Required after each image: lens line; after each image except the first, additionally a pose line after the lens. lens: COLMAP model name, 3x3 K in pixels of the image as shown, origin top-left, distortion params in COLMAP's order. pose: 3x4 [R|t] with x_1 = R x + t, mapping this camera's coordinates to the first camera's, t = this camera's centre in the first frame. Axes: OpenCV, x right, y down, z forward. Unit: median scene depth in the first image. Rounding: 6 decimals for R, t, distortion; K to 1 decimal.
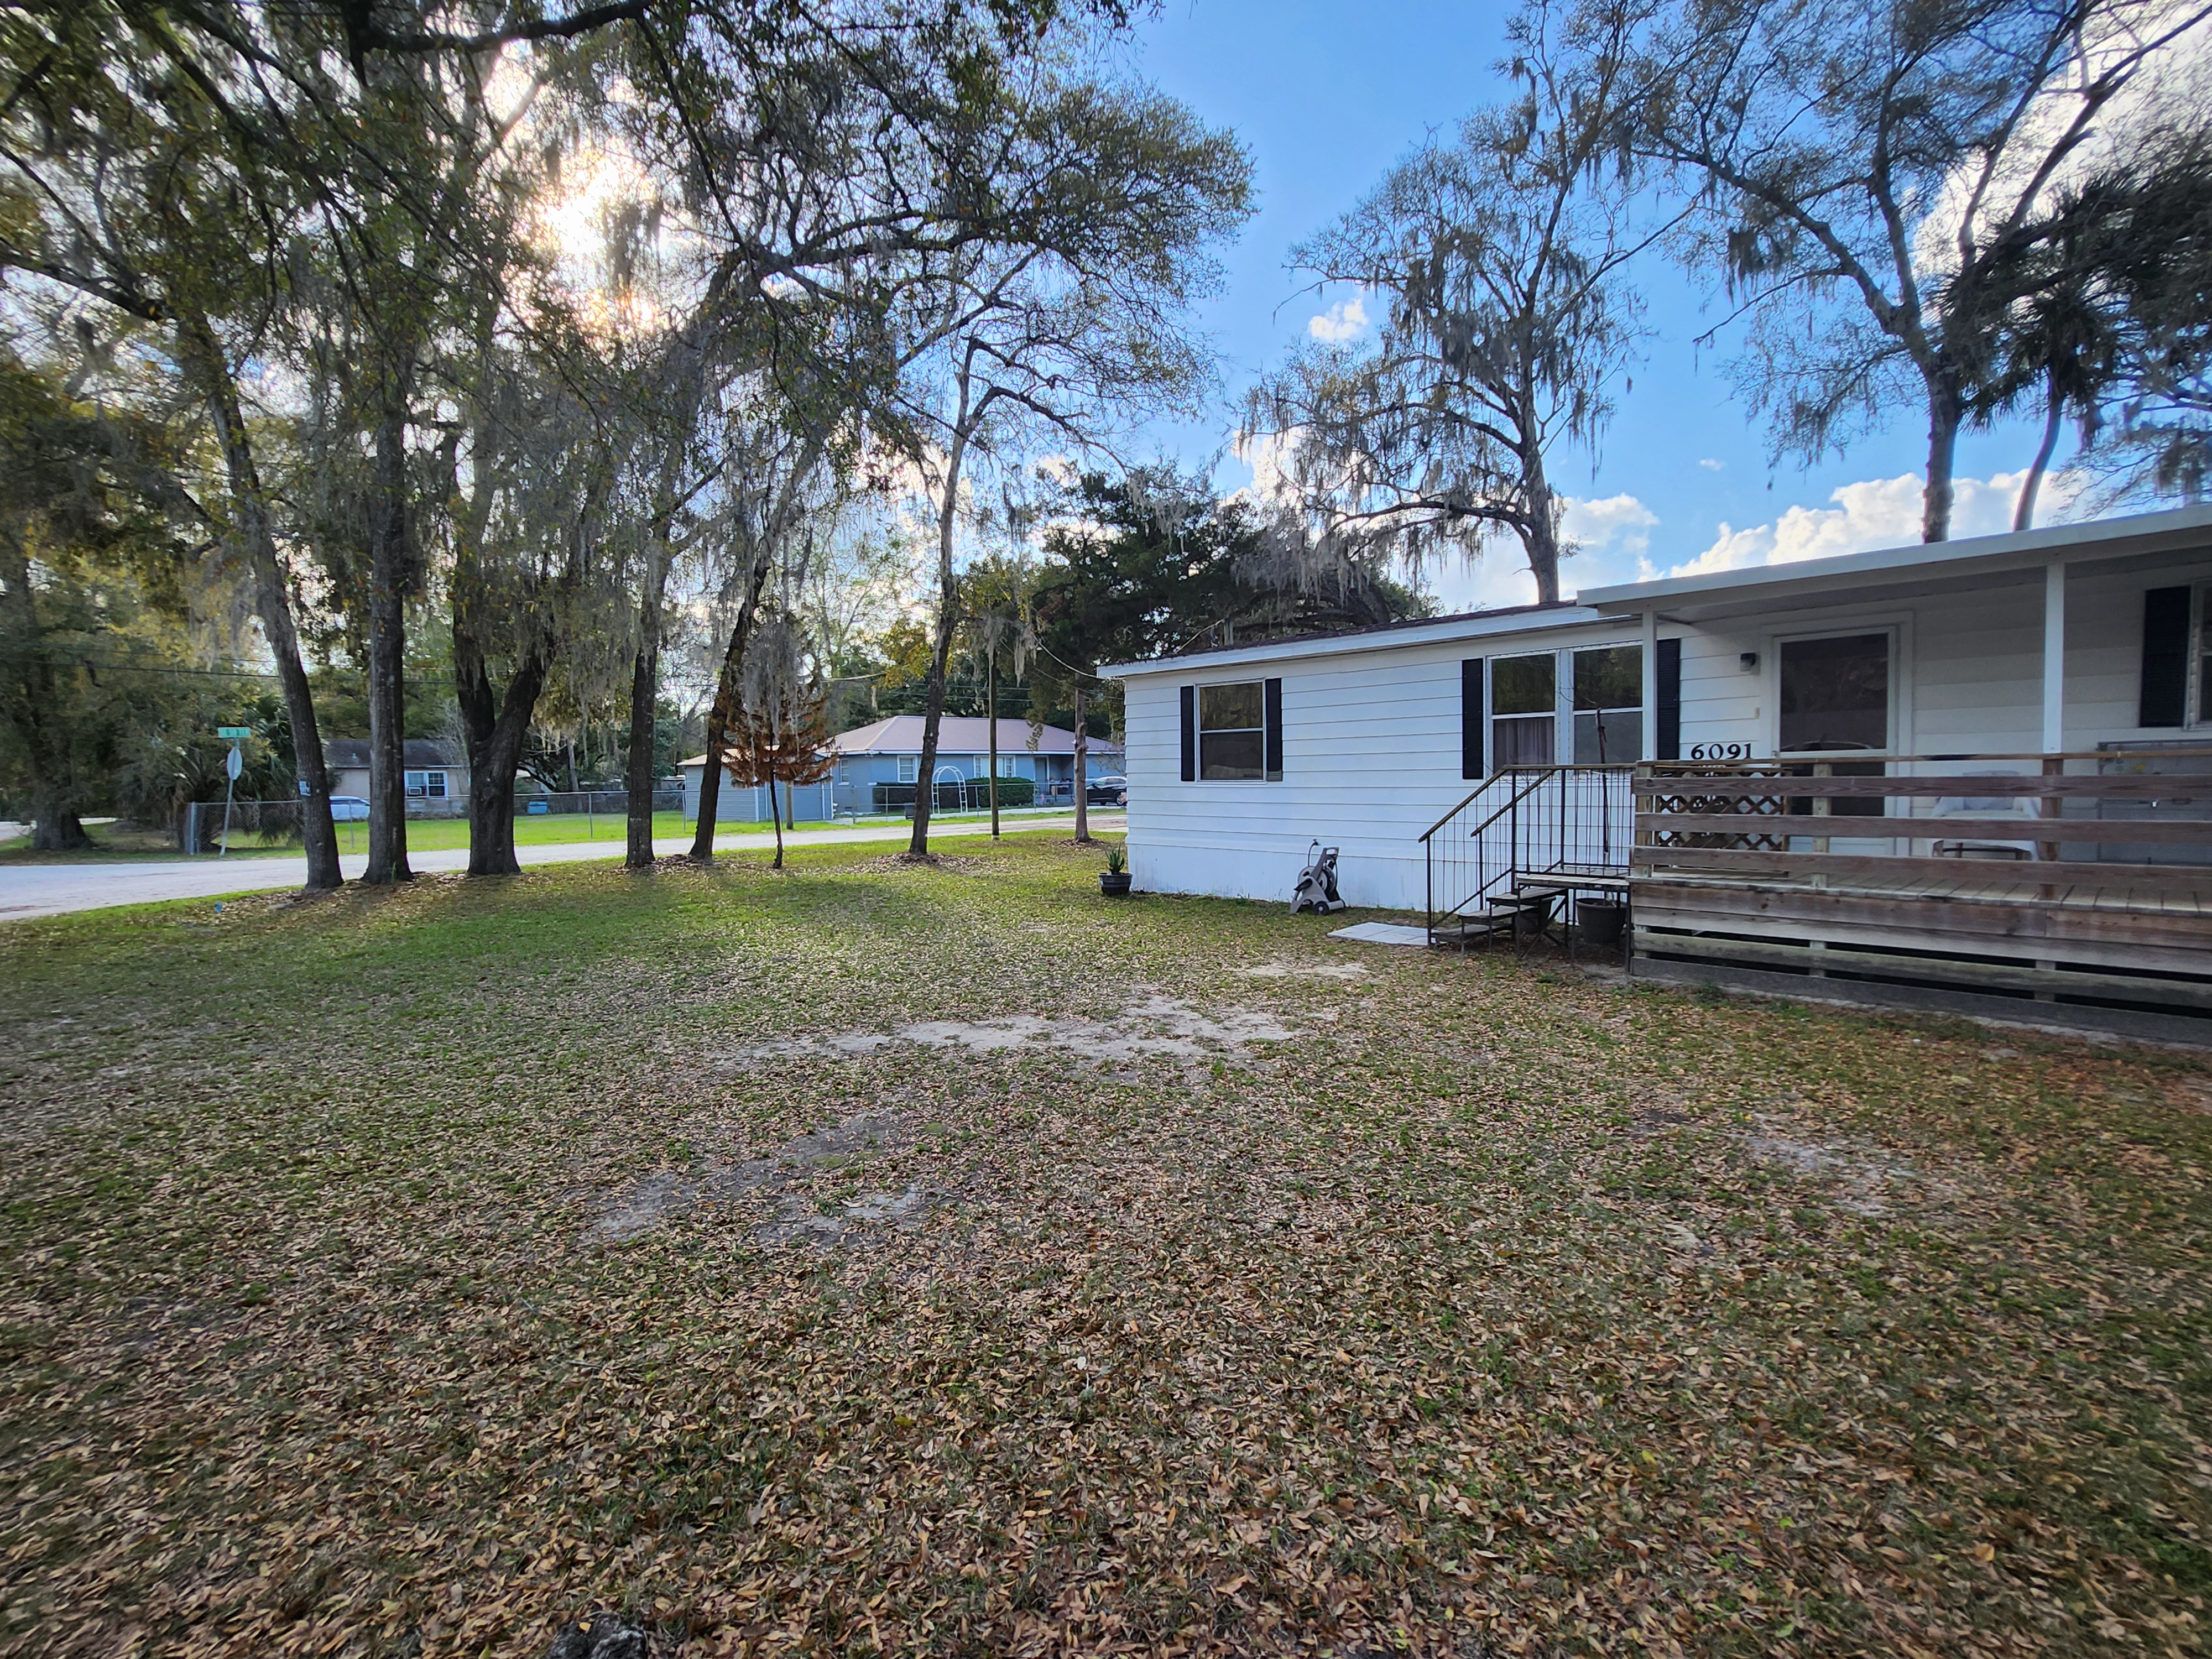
lens RADIAL K [[1025.5, 0, 1109.4], [0, 1025.5, 822.4], [0, 0, 1]] dist [-0.003455, -0.011070]
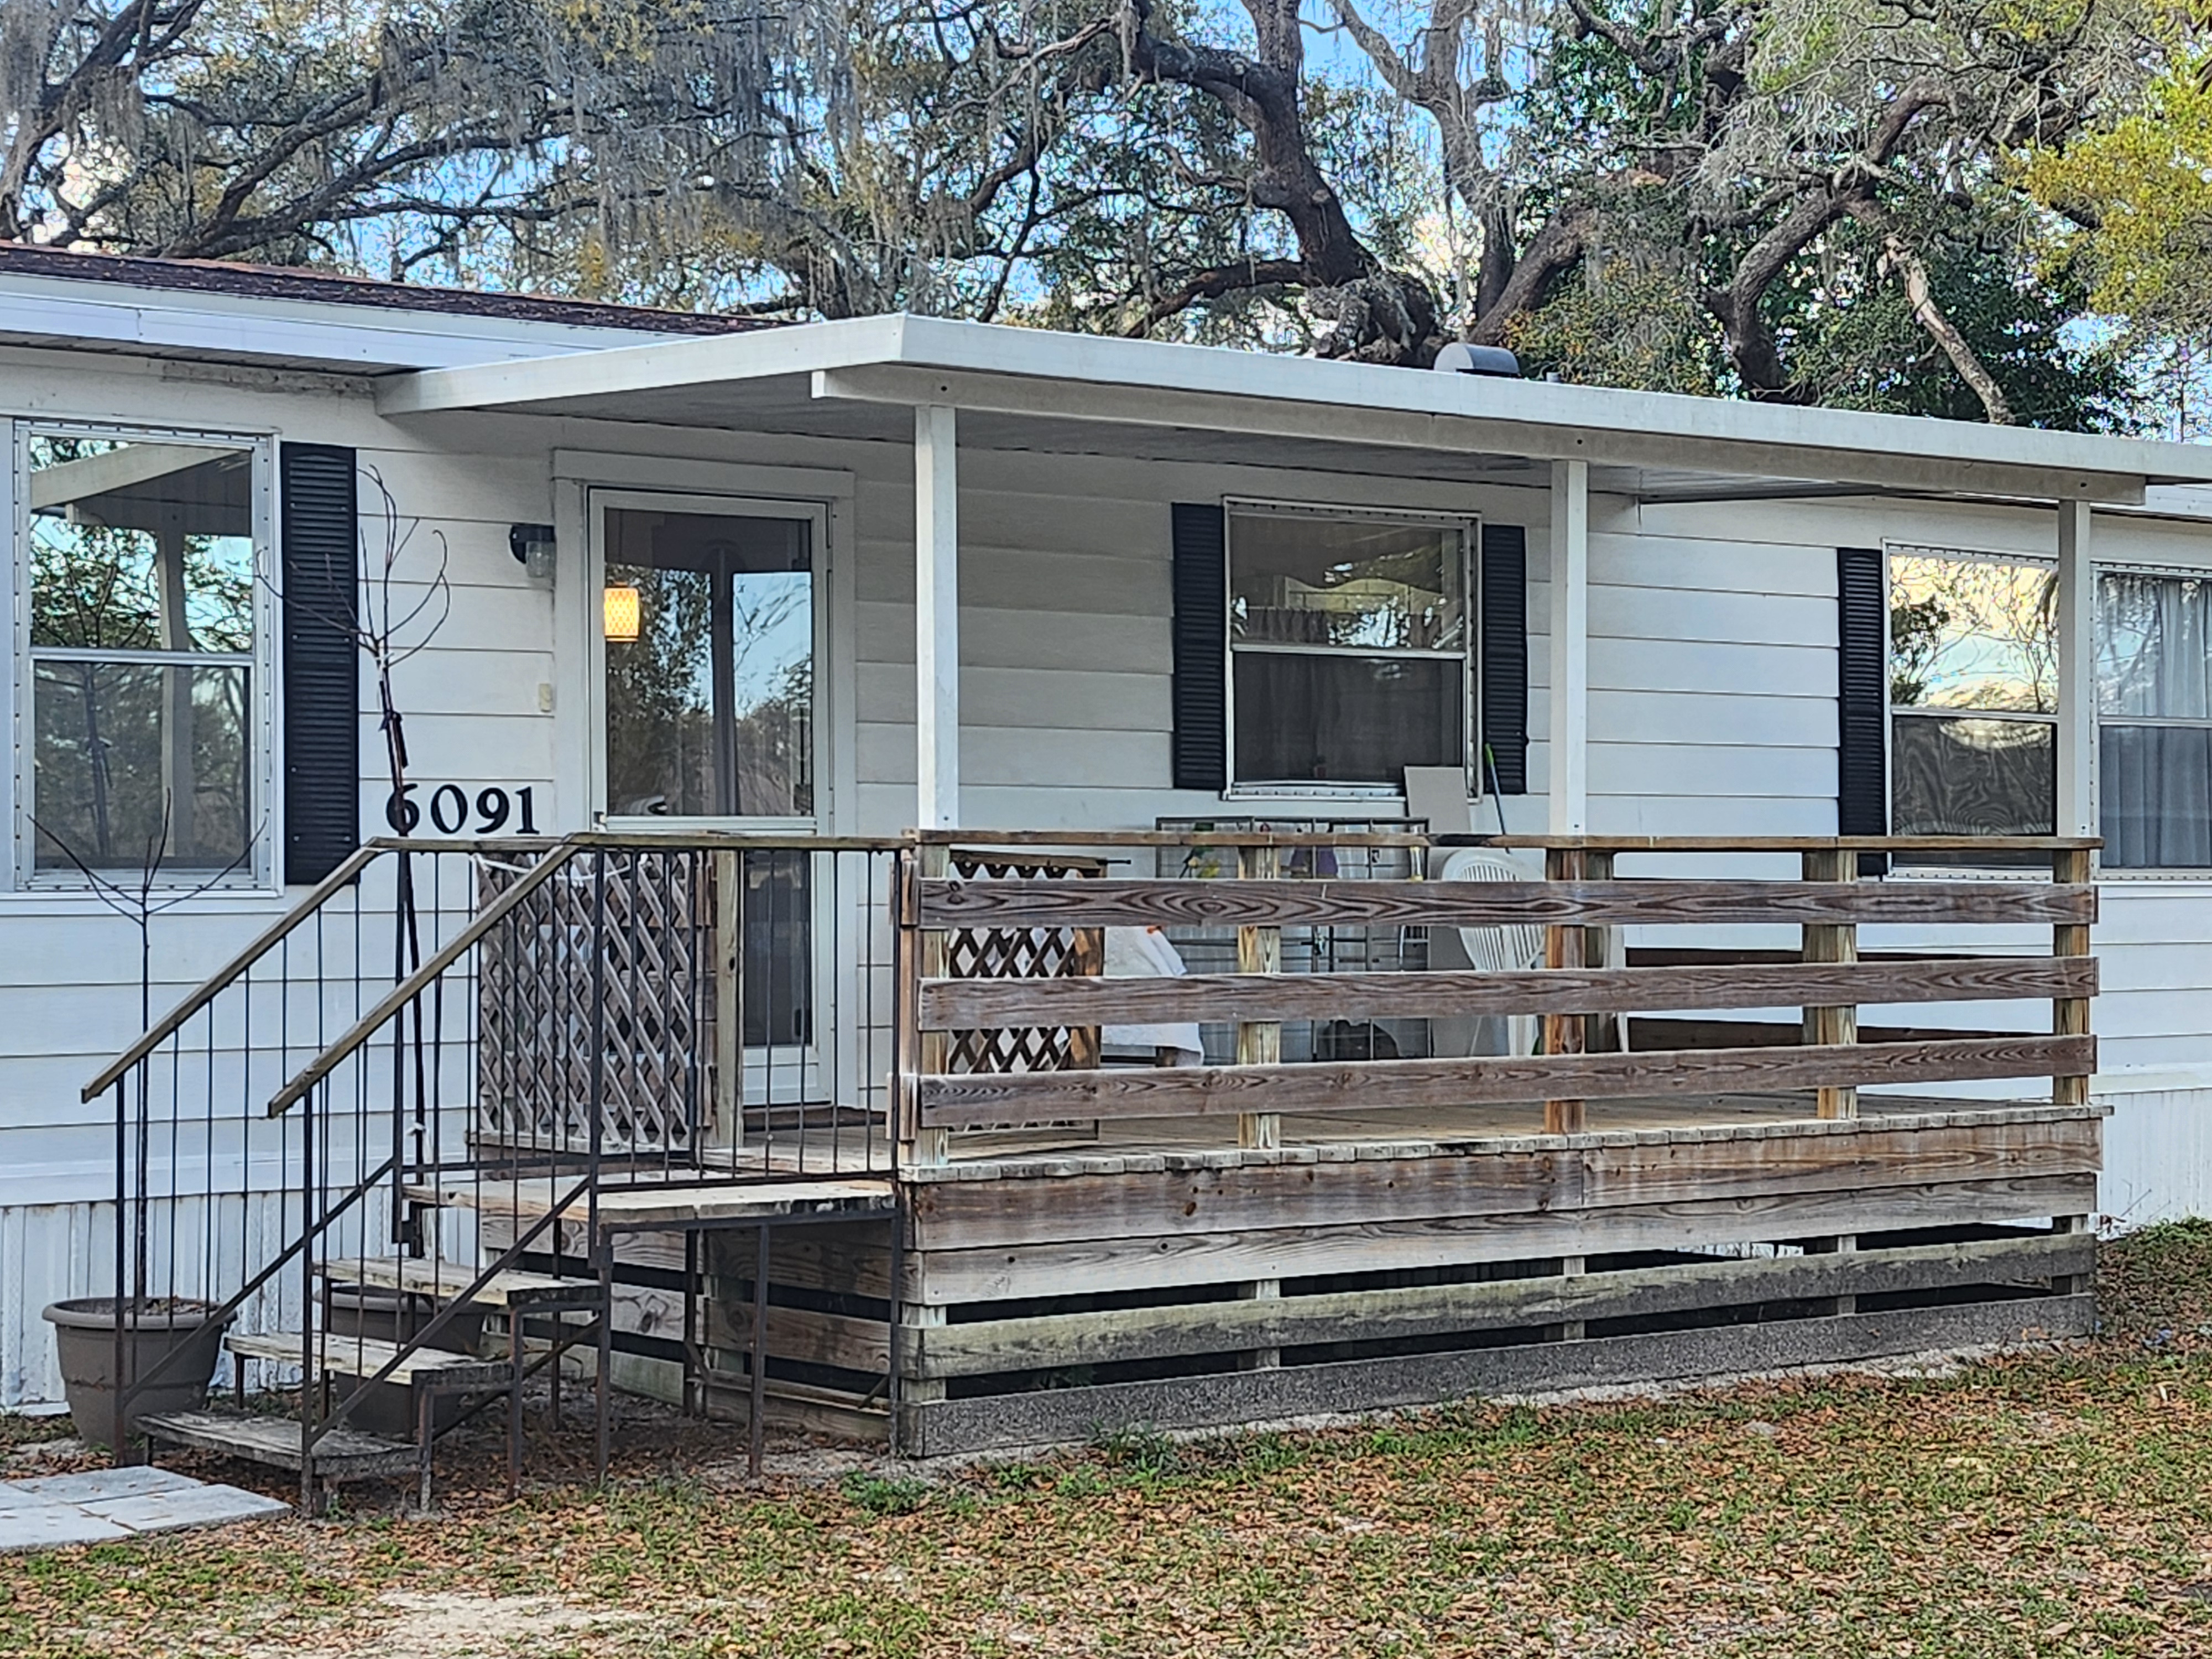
lens RADIAL K [[4099.7, 0, 1106.0], [0, 4099.7, 829.5], [0, 0, 1]] dist [0.064833, -0.084782]
pose [[0.104295, 0.023556, 0.994267, -0.881665], [0.040001, 0.998811, -0.027860, -0.019952], [-0.993742, 0.042678, 0.103228, 0.813207]]
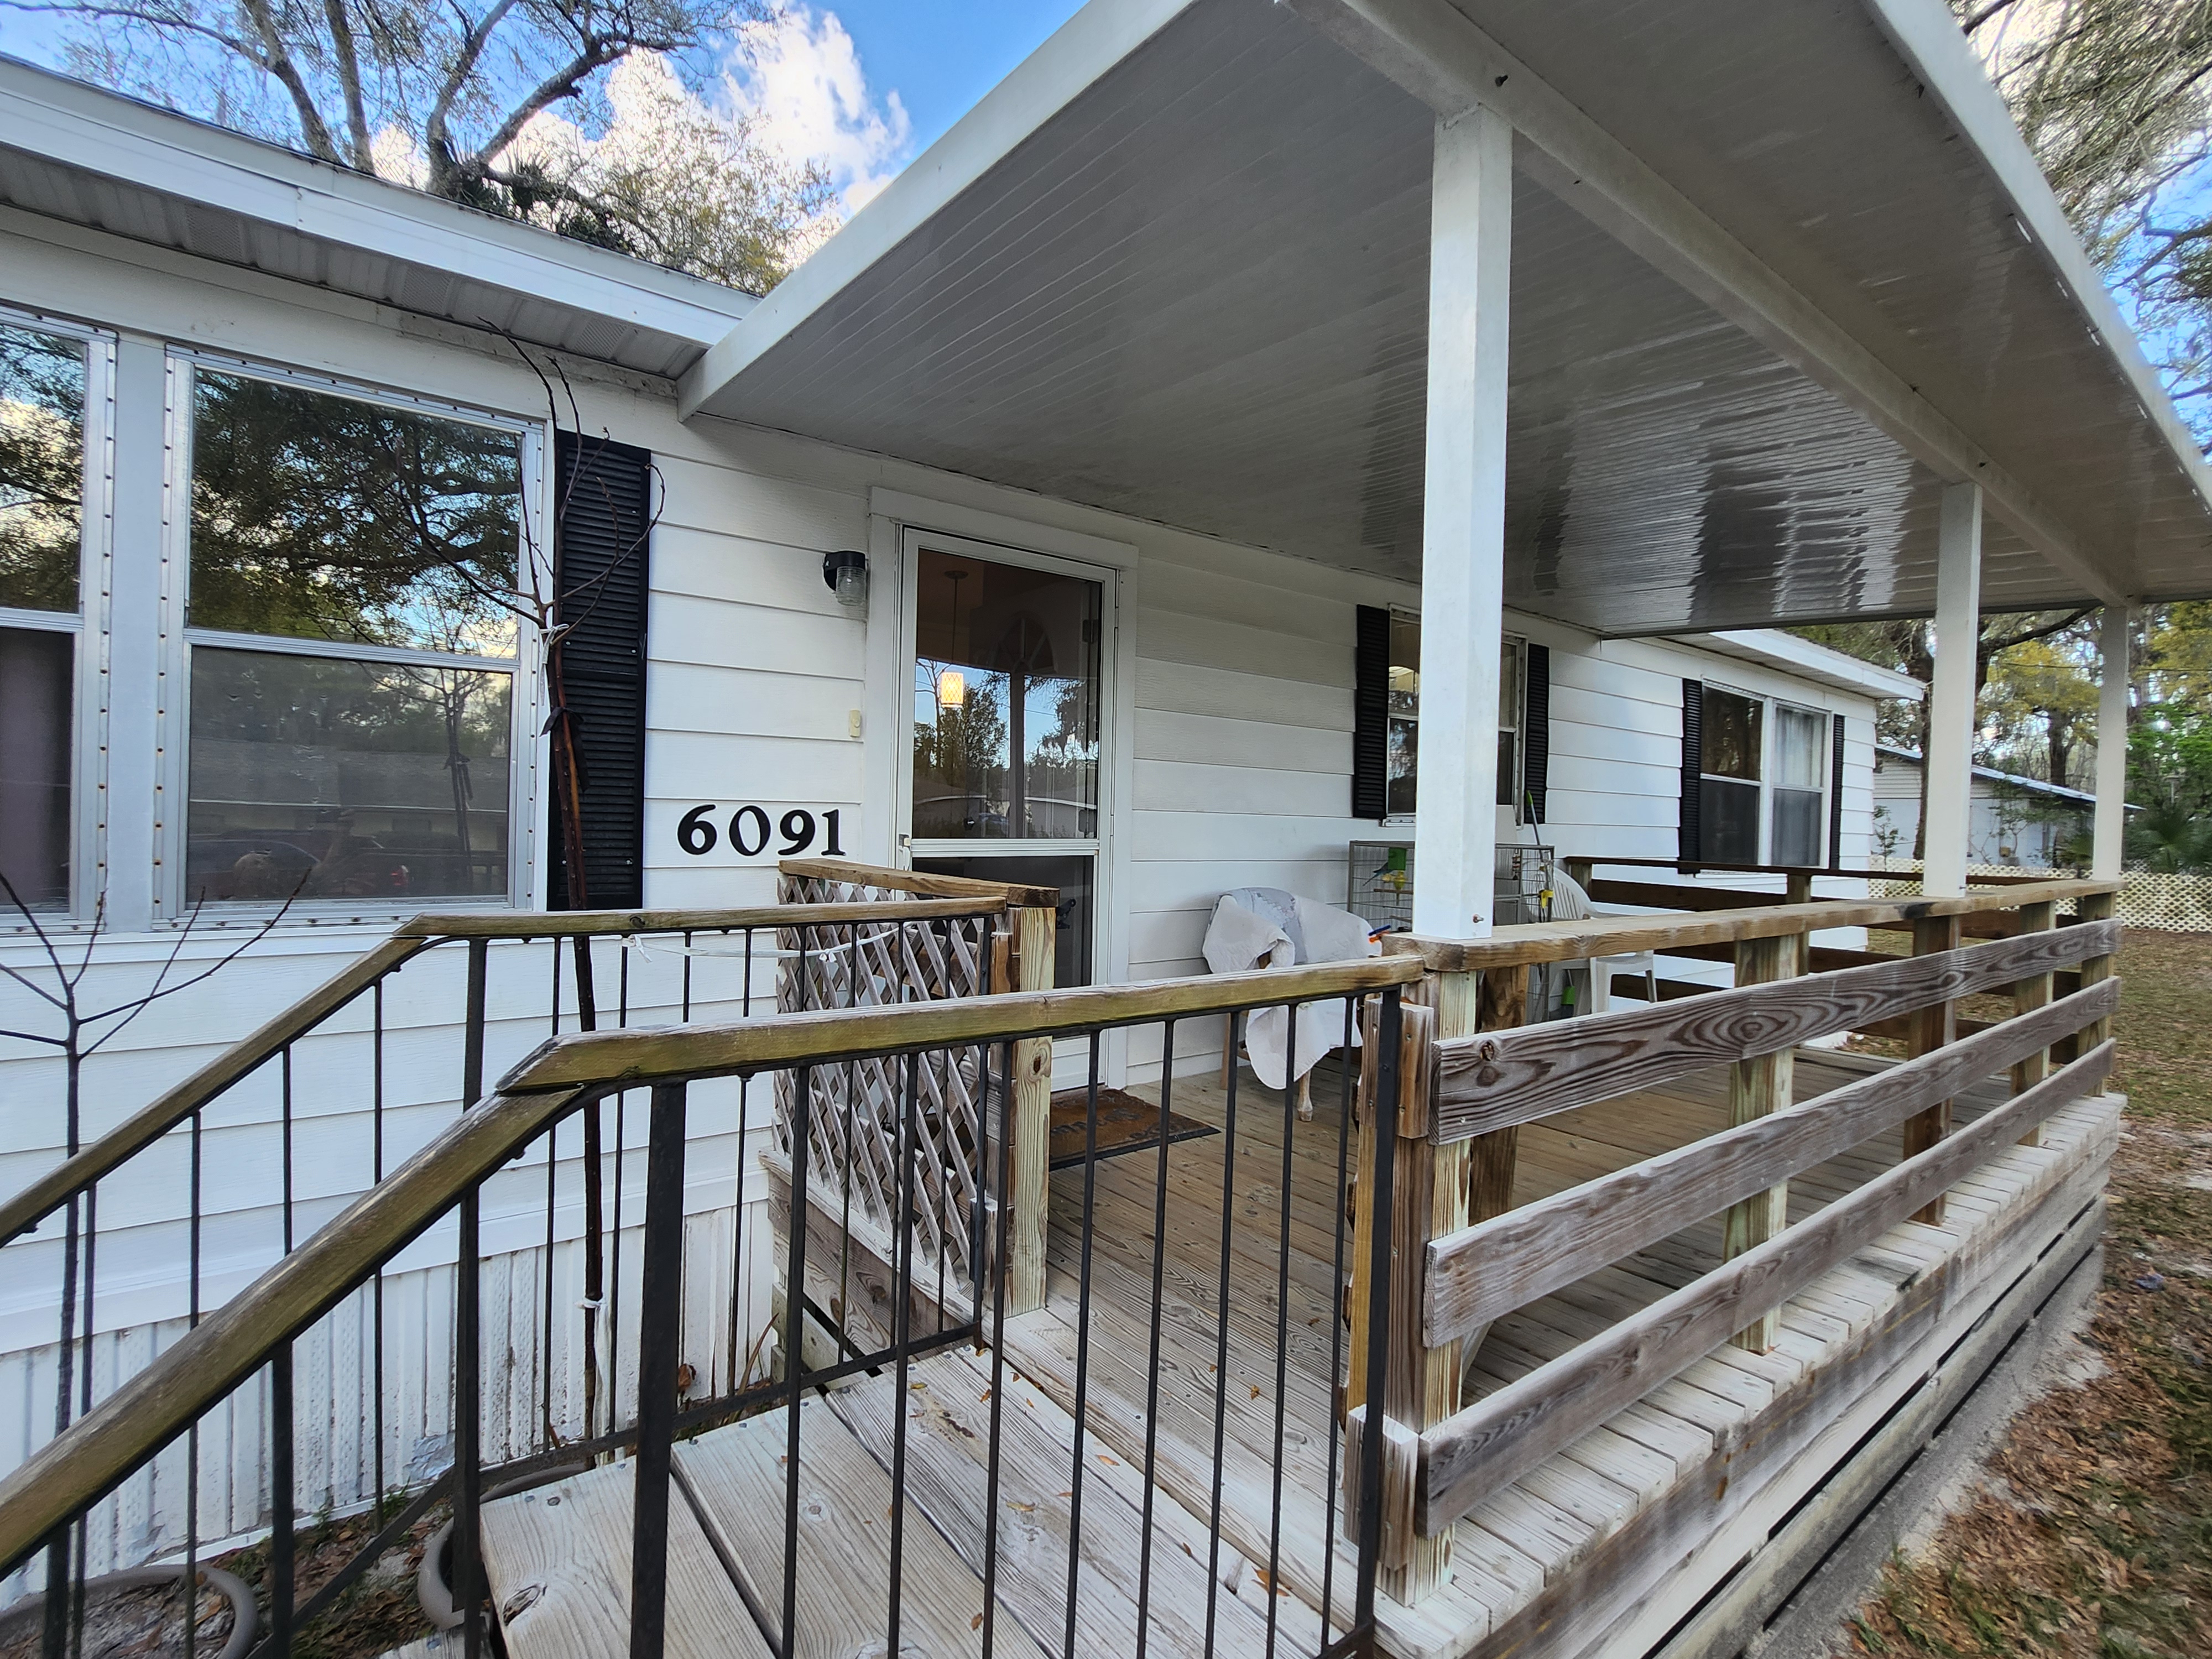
lens RADIAL K [[1025.7, 0, 1098.4], [0, 1025.7, 824.2], [0, 0, 1]] dist [-0.038714, 0.015995]
pose [[0.105017, 0.006410, 0.994450, 0.345539], [0.011695, 0.999902, -0.007681, -0.082749], [-0.994402, 0.012437, 0.104932, 1.065045]]
